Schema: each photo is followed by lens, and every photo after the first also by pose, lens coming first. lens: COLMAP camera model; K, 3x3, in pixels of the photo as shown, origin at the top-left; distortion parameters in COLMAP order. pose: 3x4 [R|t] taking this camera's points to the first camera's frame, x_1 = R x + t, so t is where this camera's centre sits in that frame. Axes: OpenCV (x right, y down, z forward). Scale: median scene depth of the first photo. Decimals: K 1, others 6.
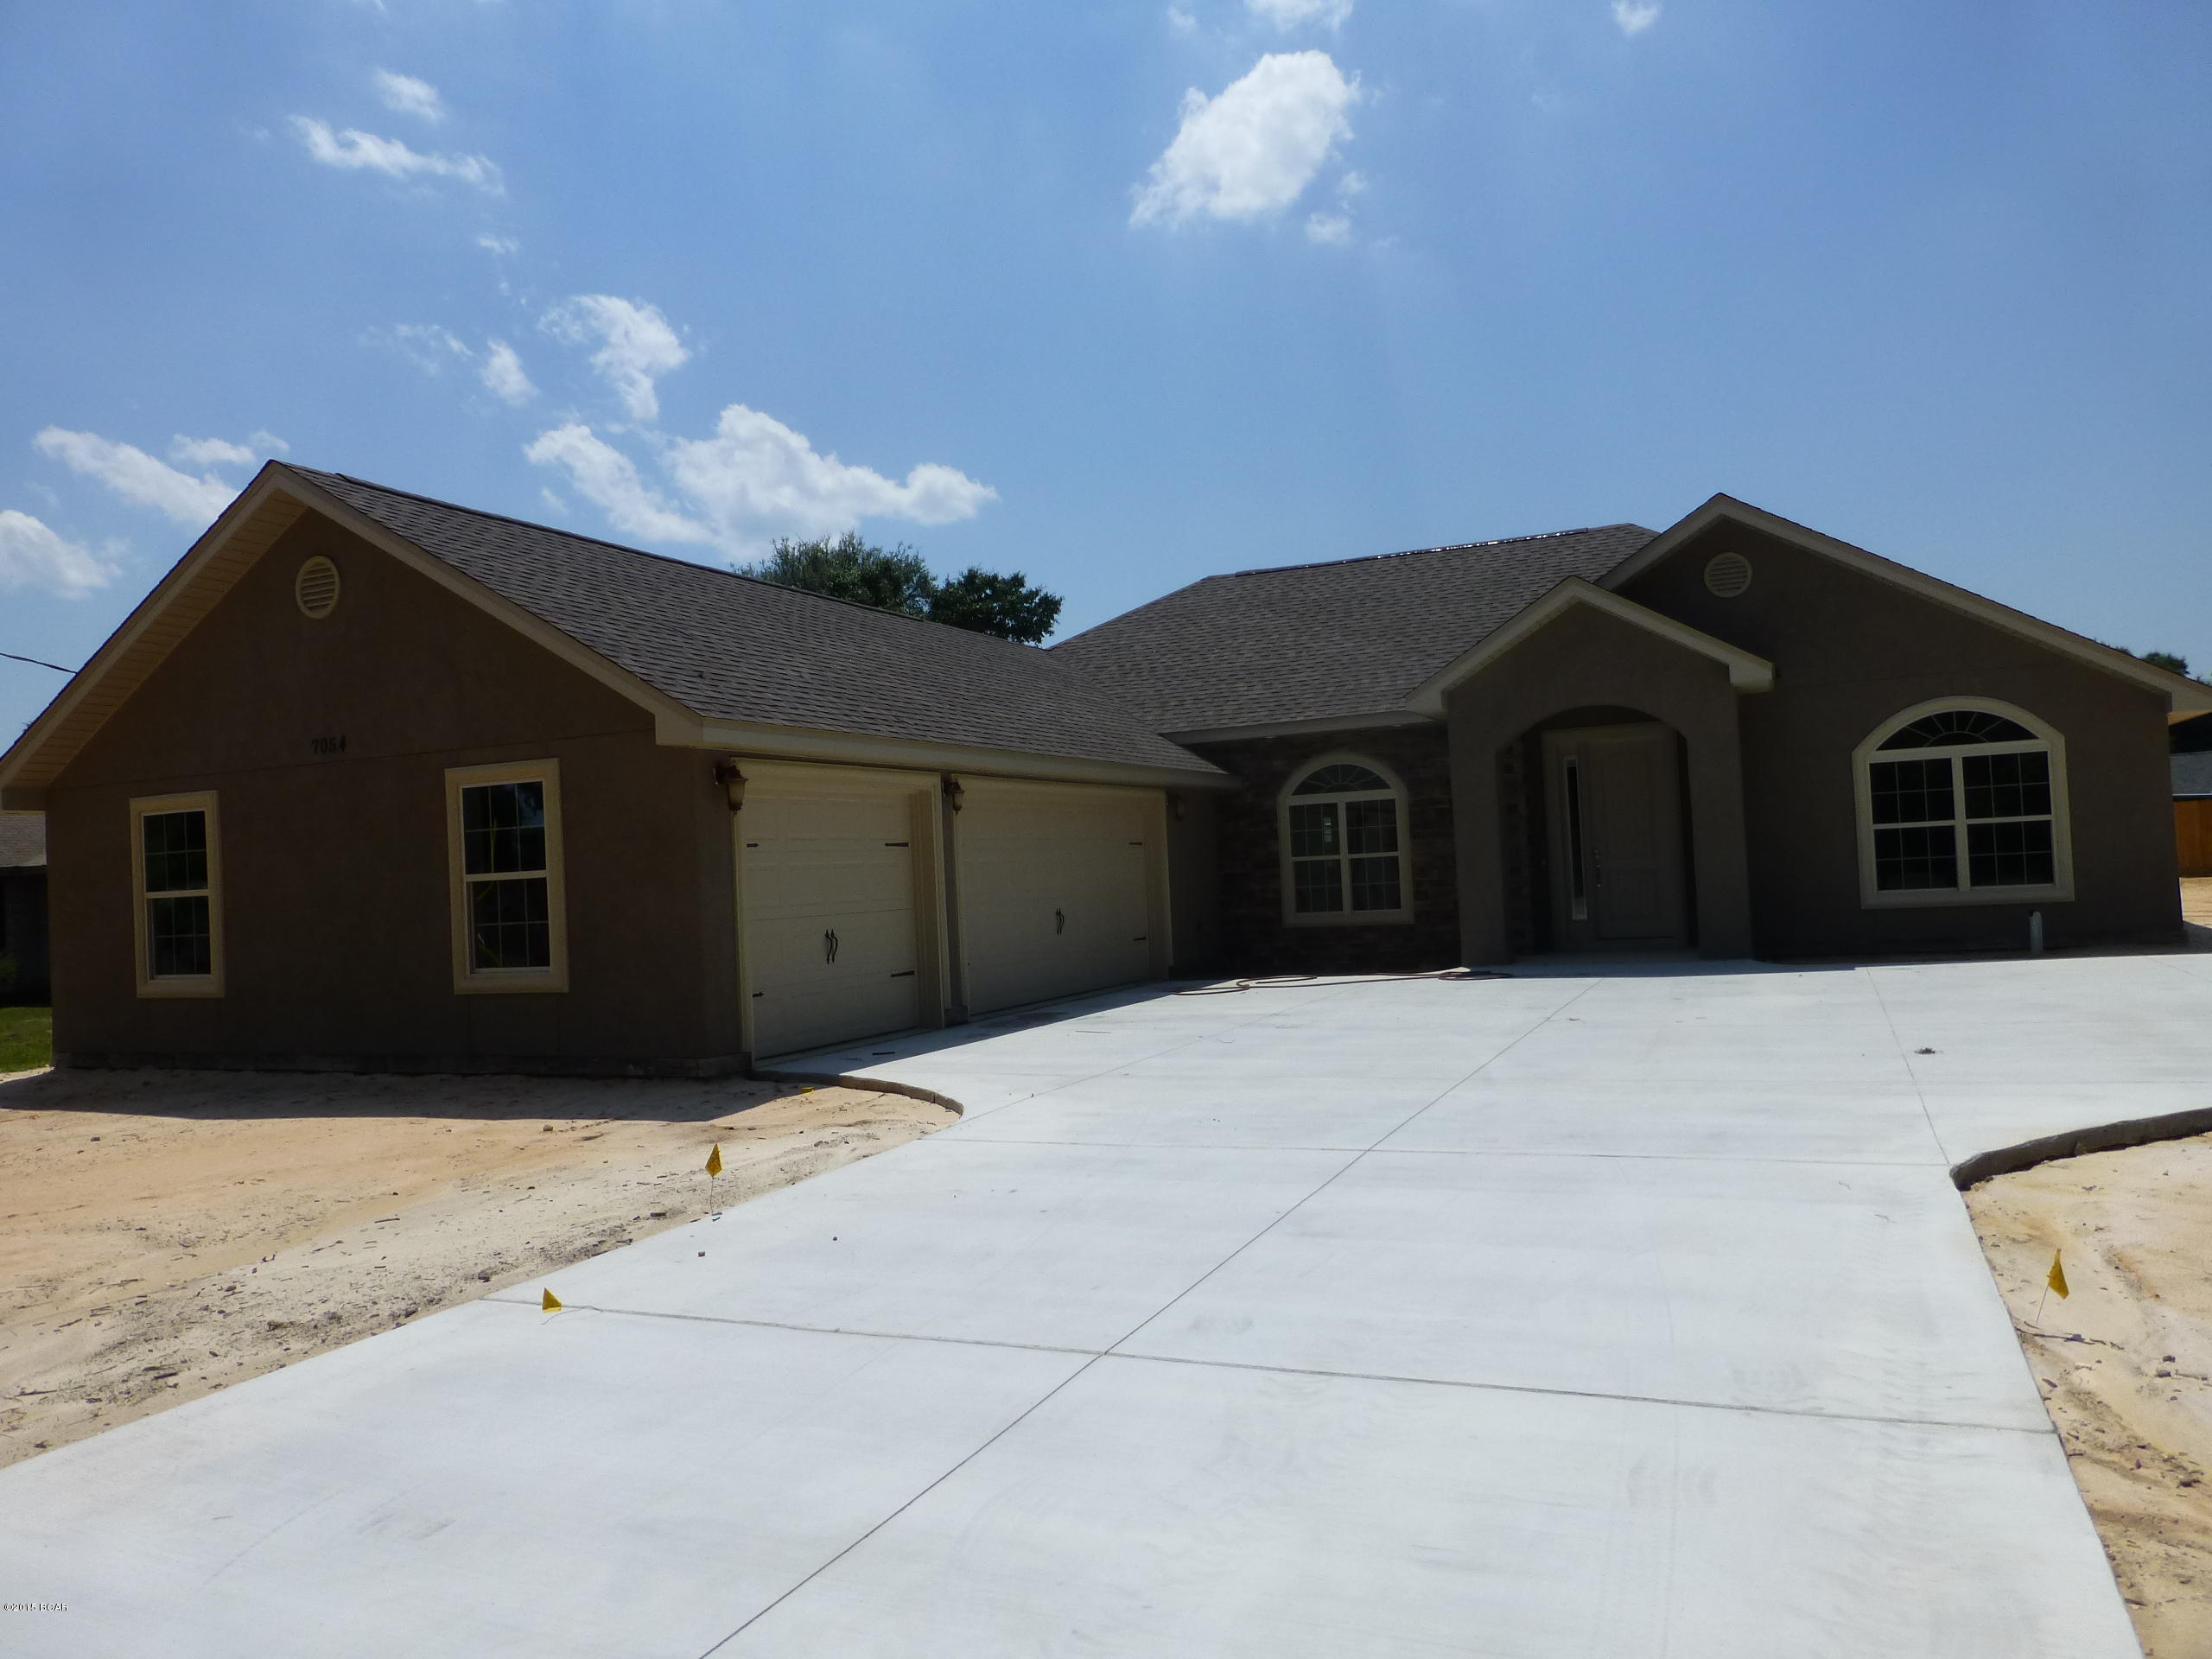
lens RADIAL K [[1568.5, 0, 1117.4], [0, 1568.5, 835.8], [0, 0, 1]] dist [-0.044181, 0.008522]
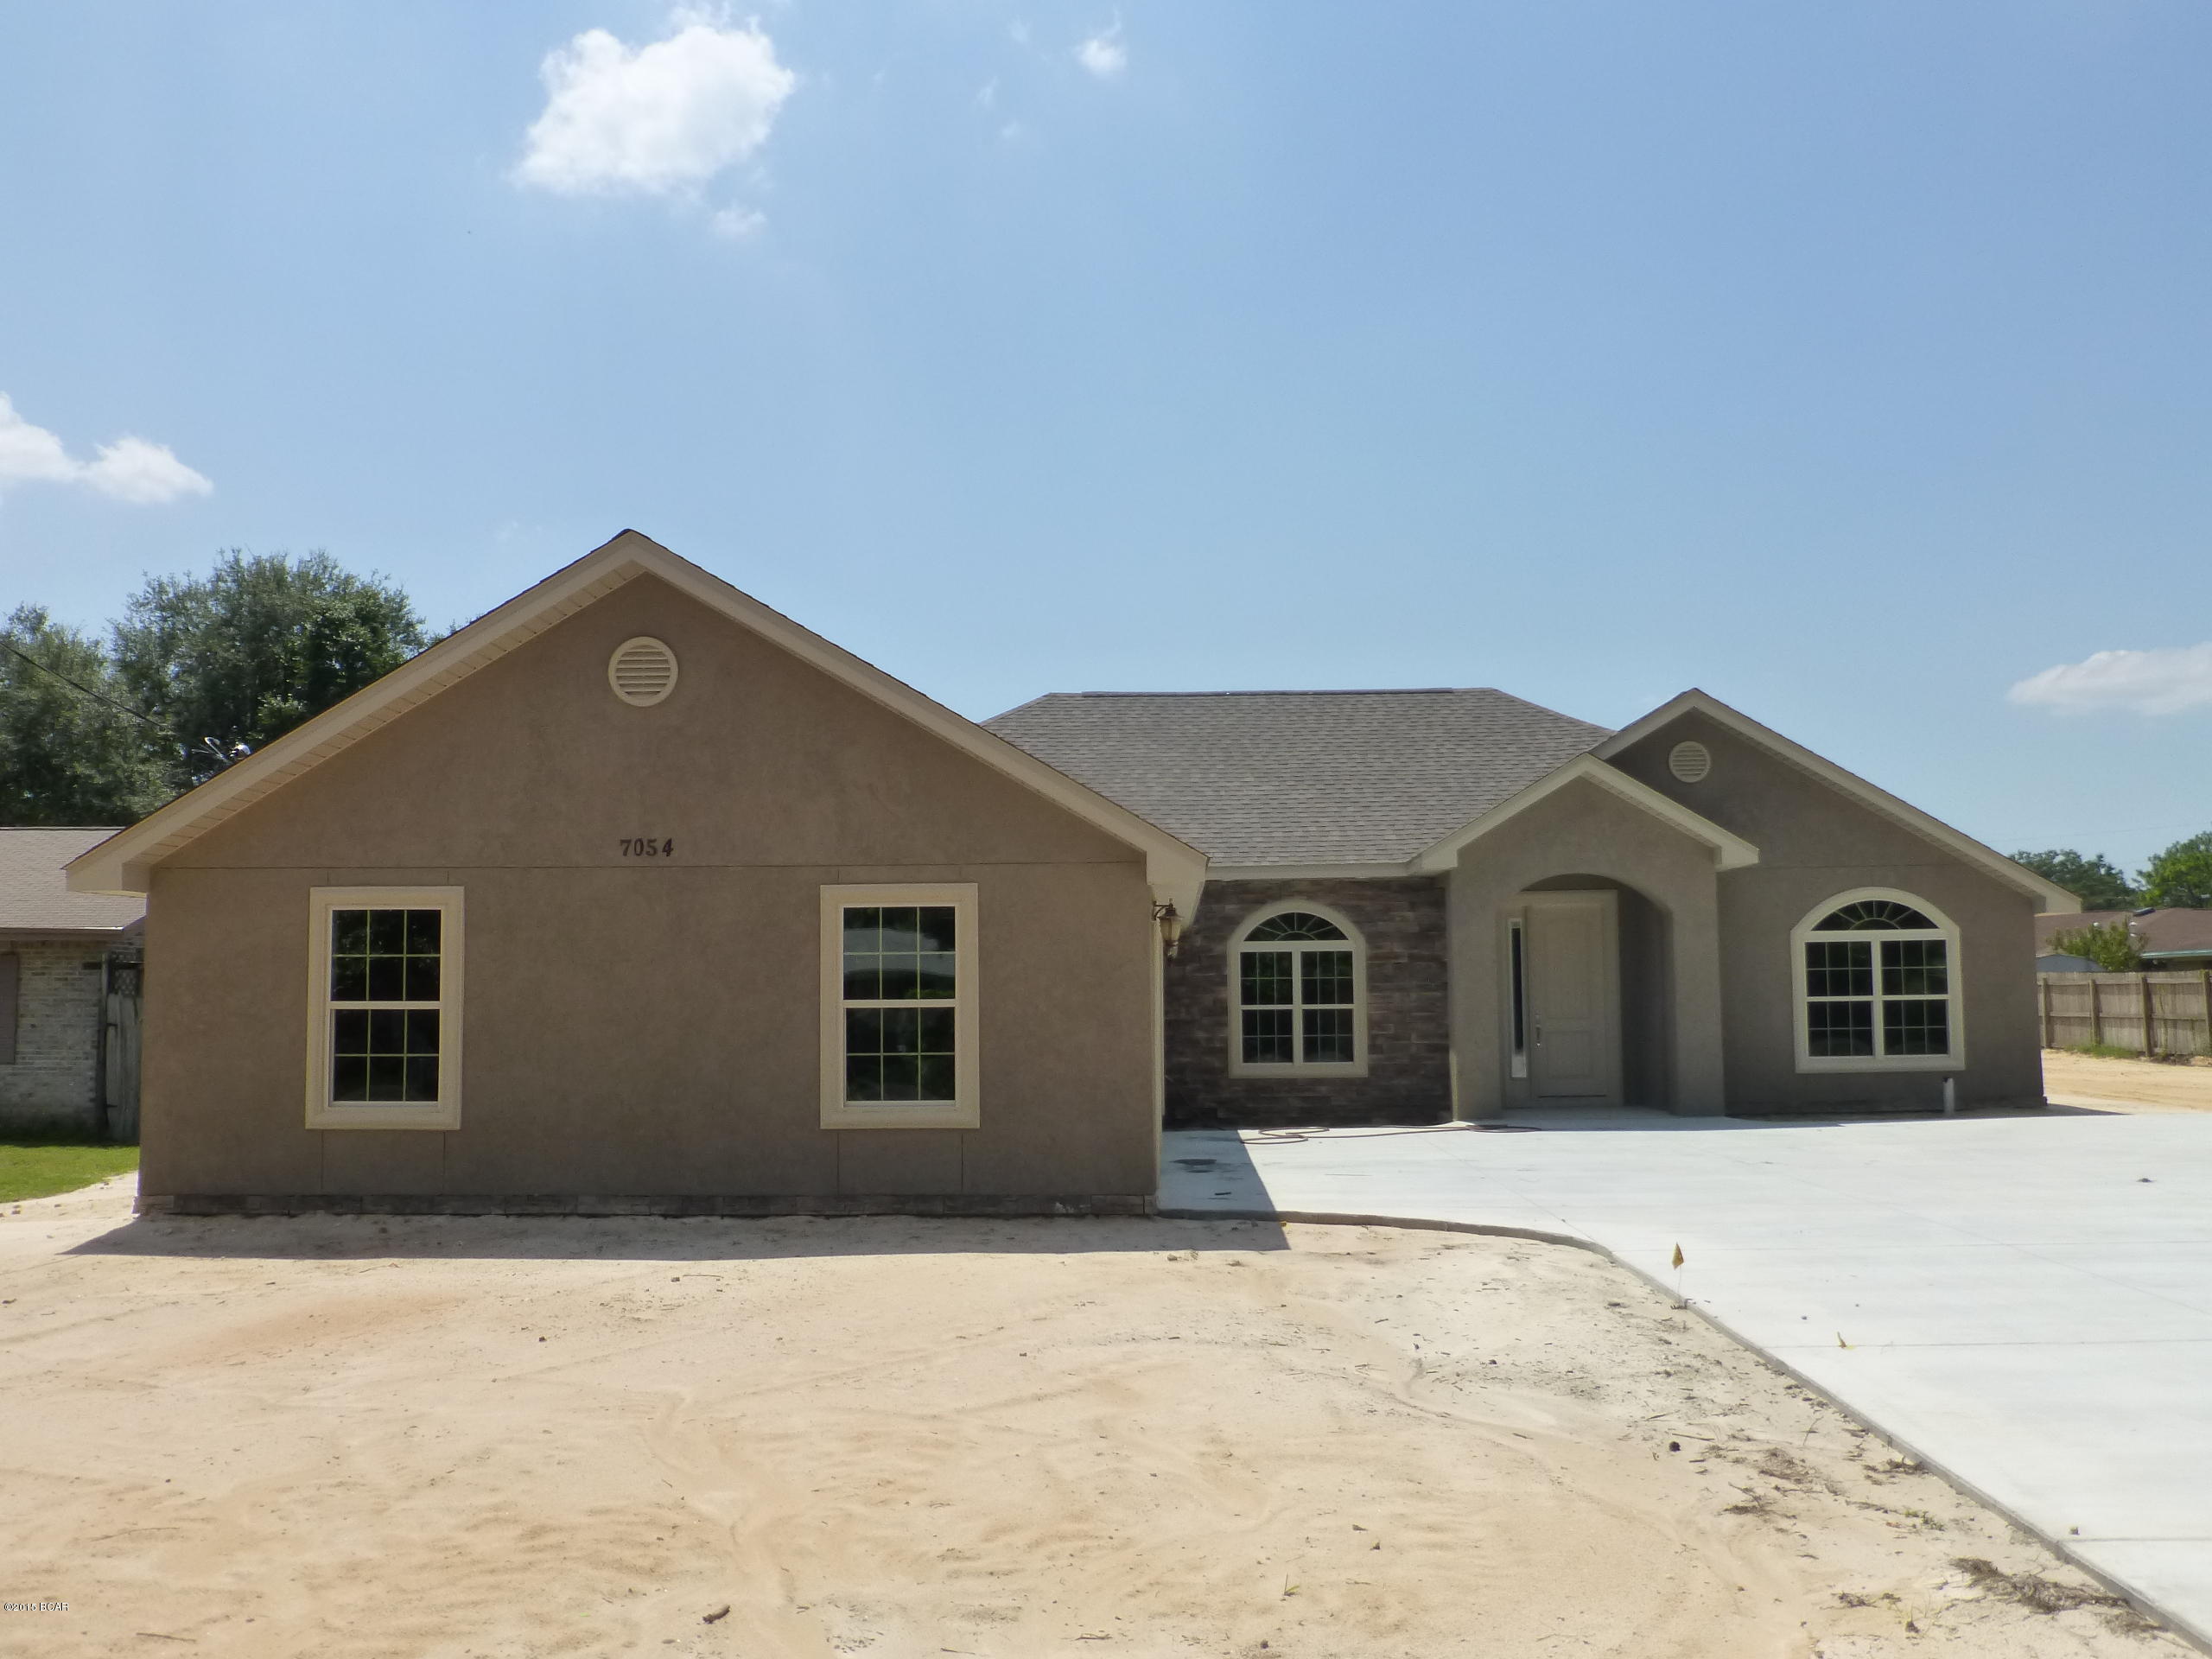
lens RADIAL K [[1936.4, 0, 1111.5], [0, 1936.4, 833.1], [0, 0, 1]] dist [-0.067278, 0.002576]
pose [[0.926735, 0.071214, 0.368906, -0.477261], [-0.045295, 0.995888, -0.078459, 0.005970], [-0.372976, 0.056001, 0.926149, -0.093752]]
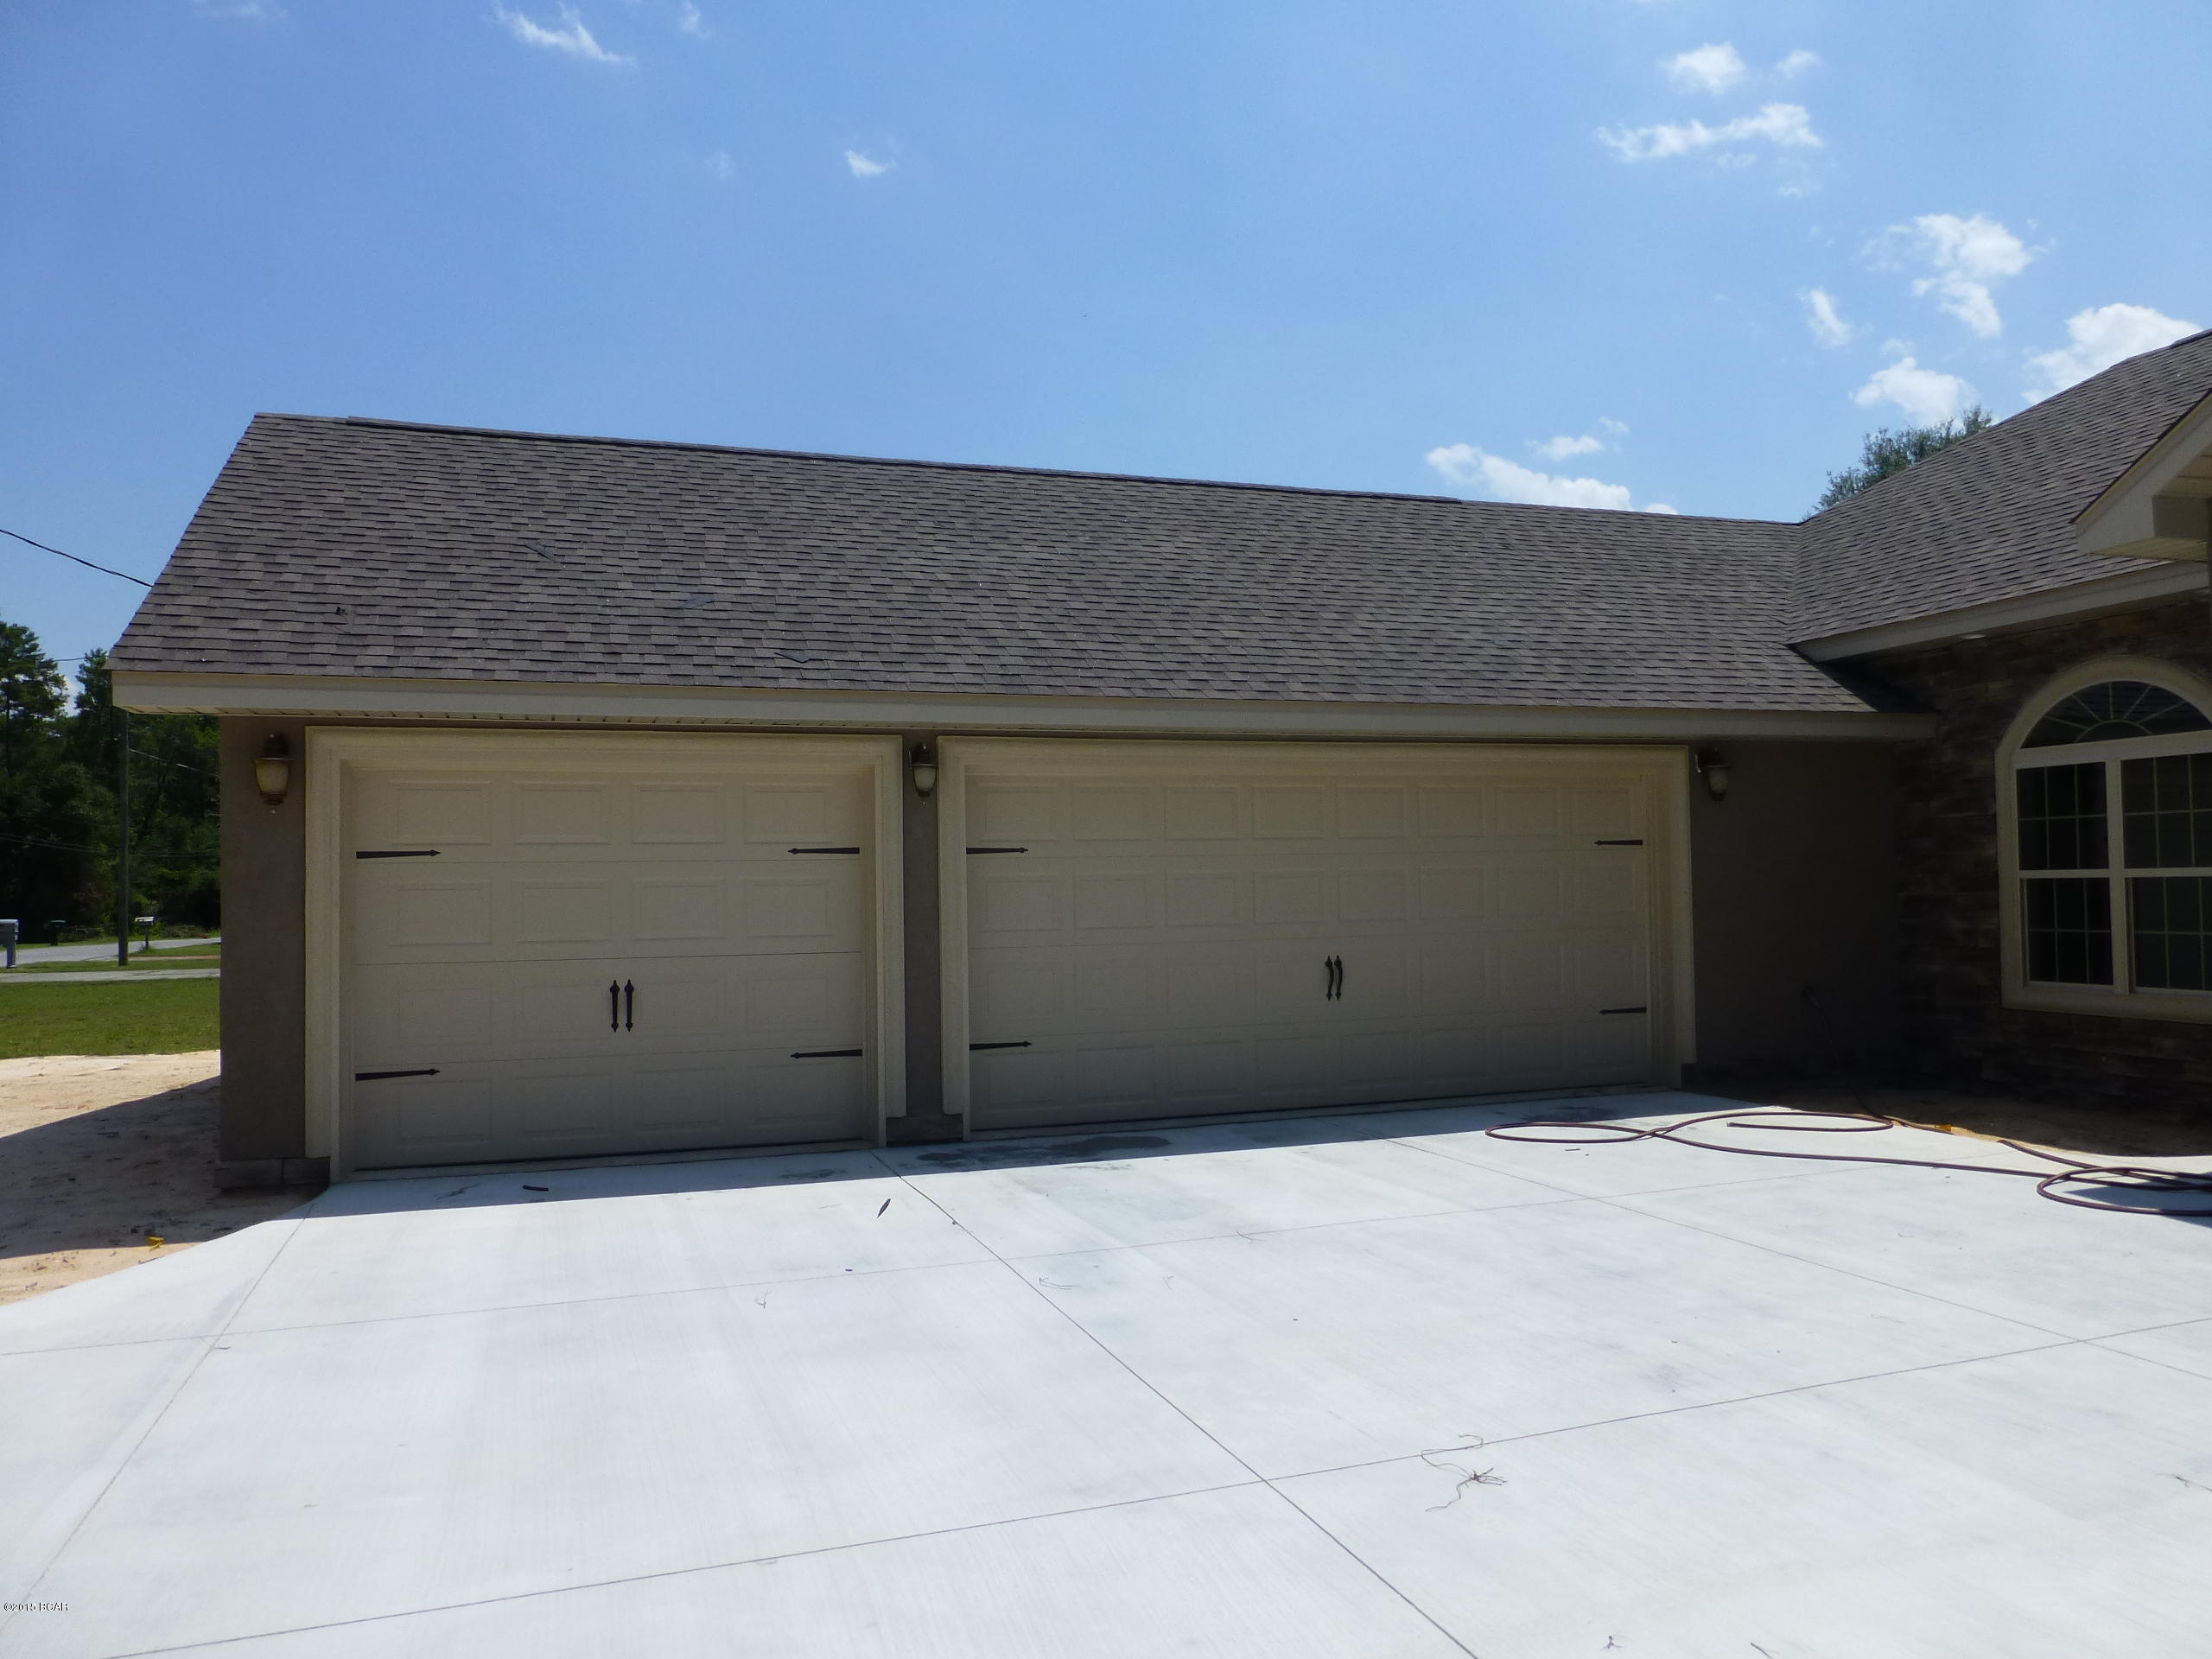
lens RADIAL K [[1568.5, 0, 1079.4], [0, 1568.5, 785.2], [0, 0, 1]] dist [-0.044181, 0.008522]
pose [[0.673375, -0.009657, -0.739238, 0.321076], [0.003595, 0.999946, -0.009789, -0.011748], [0.739292, 0.003934, 0.673373, 0.509091]]
